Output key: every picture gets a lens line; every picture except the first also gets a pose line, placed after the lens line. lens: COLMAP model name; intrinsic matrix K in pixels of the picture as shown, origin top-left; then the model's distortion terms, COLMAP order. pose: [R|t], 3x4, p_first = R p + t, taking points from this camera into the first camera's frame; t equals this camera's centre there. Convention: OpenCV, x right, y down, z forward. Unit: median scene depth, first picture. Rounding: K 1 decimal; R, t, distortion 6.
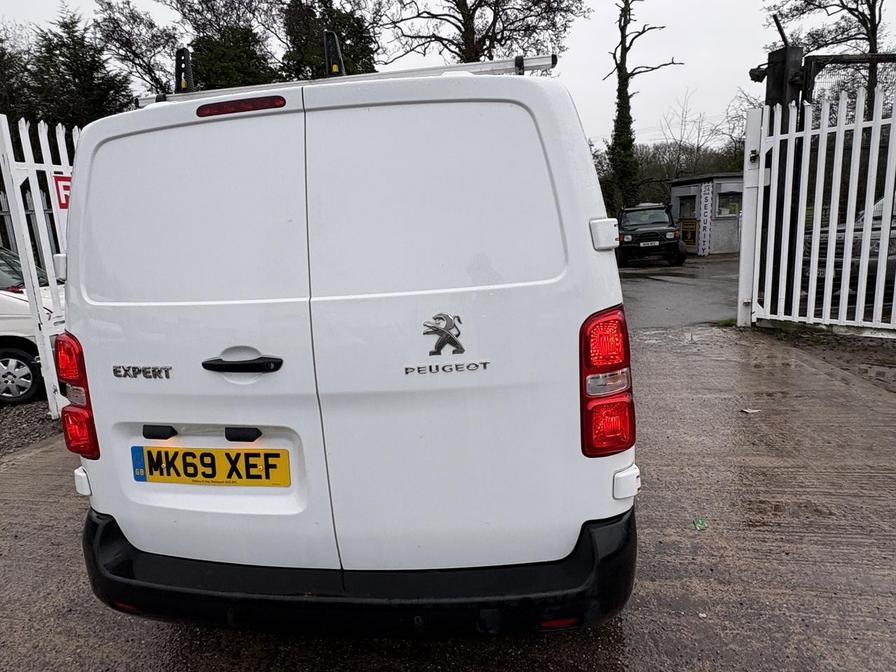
lens RADIAL K [[537.9, 0, 449.0], [0, 537.9, 330.7], [0, 0, 1]] dist [0.001164, -0.000859]
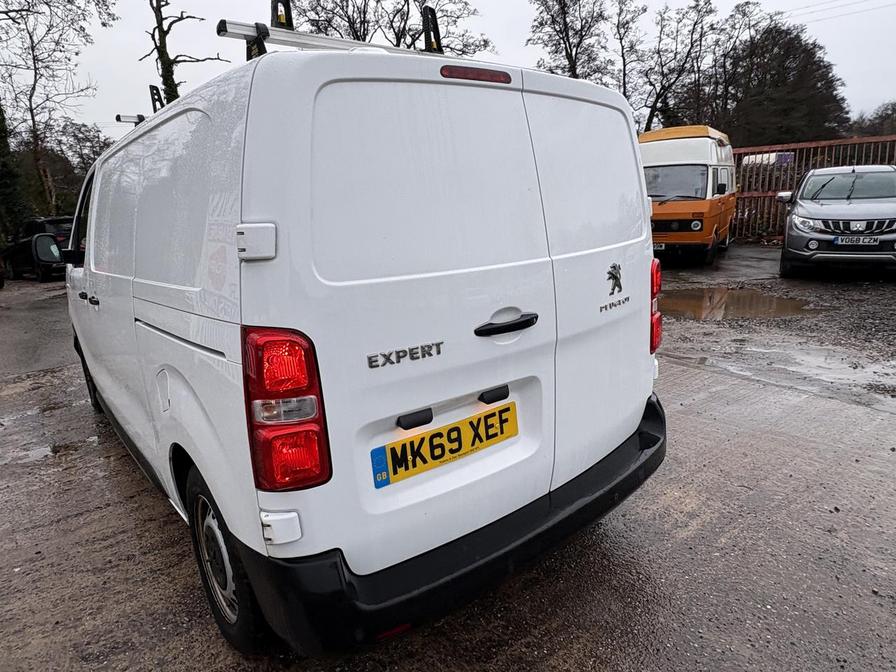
lens RADIAL K [[537.9, 0, 447.4], [0, 537.9, 337.8], [0, 0, 1]] dist [0.001164, -0.000859]
pose [[0.684635, -0.153371, 0.712567, -0.110342], [0.142475, 0.986912, 0.075531, -0.000796], [-0.714826, 0.049812, 0.697526, 0.031552]]
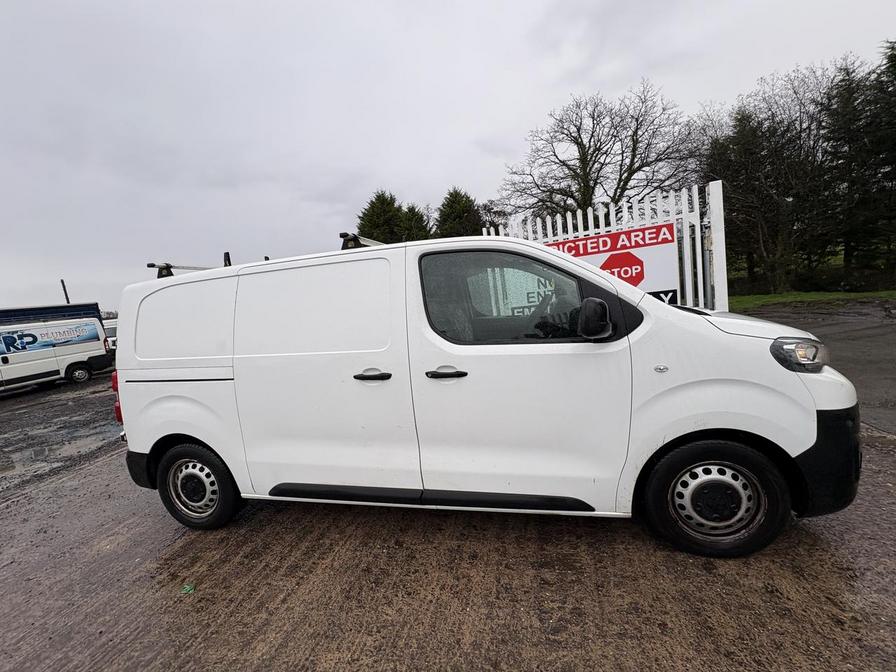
lens RADIAL K [[356.9, 0, 446.5], [0, 356.9, 339.9], [0, 0, 1]] dist [-0.003082, 0.001139]
pose [[-0.076709, 0.190541, -0.978678, 0.171838], [-0.065674, 0.978473, 0.195648, -0.058722], [0.994888, 0.079282, -0.062544, 0.248343]]
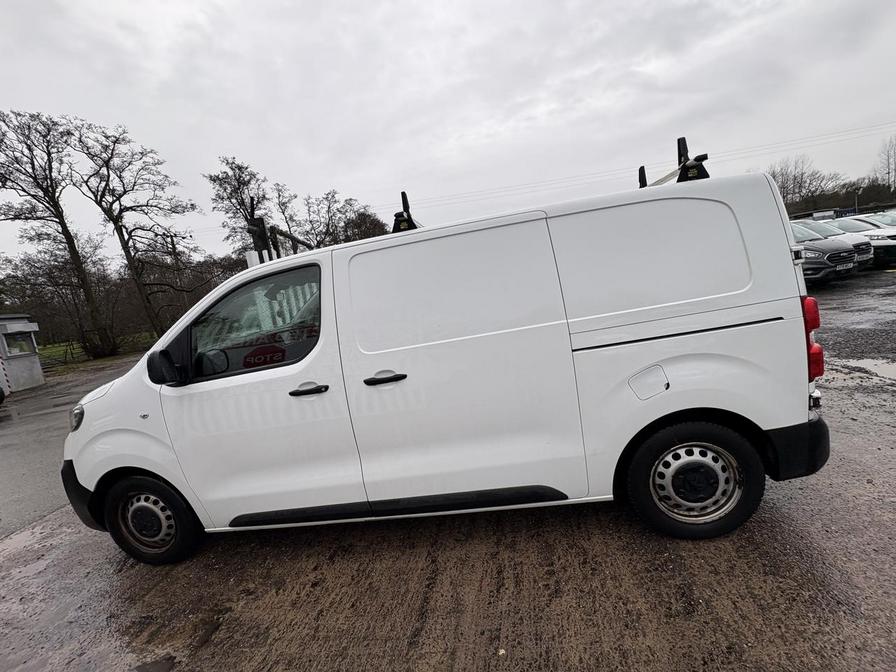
lens RADIAL K [[356.9, 0, 447.6], [0, 356.9, 334.8], [0, 0, 1]] dist [-0.003082, 0.001139]
pose [[0.011239, -0.078334, 0.996864, -0.179959], [0.326186, 0.942681, 0.070398, -0.030764], [-0.945239, 0.324371, 0.036146, 0.205175]]
